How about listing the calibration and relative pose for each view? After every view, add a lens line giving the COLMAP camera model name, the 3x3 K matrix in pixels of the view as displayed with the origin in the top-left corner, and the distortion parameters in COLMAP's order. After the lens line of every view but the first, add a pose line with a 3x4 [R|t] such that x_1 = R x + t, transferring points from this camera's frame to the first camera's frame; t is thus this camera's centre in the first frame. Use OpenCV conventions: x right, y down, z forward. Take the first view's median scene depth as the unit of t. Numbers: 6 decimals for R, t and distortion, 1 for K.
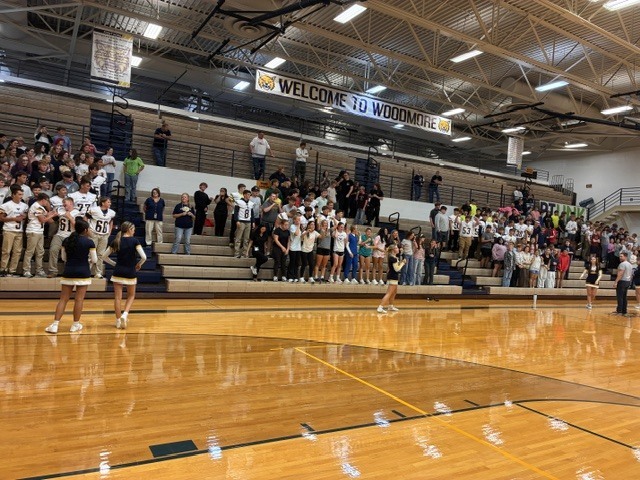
lens RADIAL K [[482.0, 0, 319.2], [0, 482.0, 240.3], [0, 0, 1]] dist [-0.001524, -0.001981]
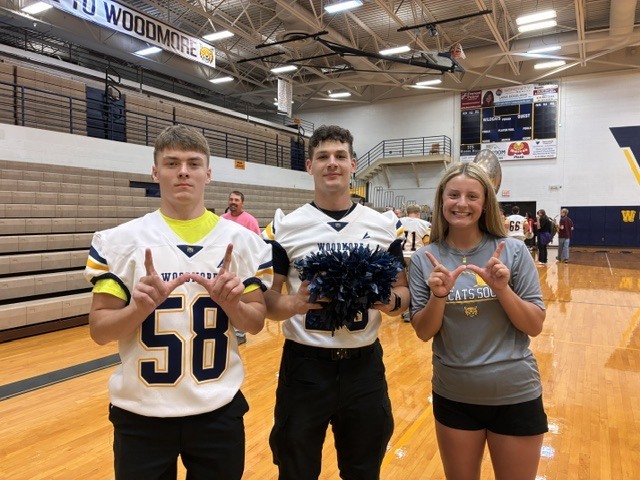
lens RADIAL K [[482.0, 0, 318.9], [0, 482.0, 237.0], [0, 0, 1]] dist [-0.001524, -0.001981]
pose [[0.861364, -0.092073, 0.499575, 0.004887], [0.057569, 0.994794, 0.084083, -0.003549], [-0.504716, -0.043666, 0.862180, 0.249779]]
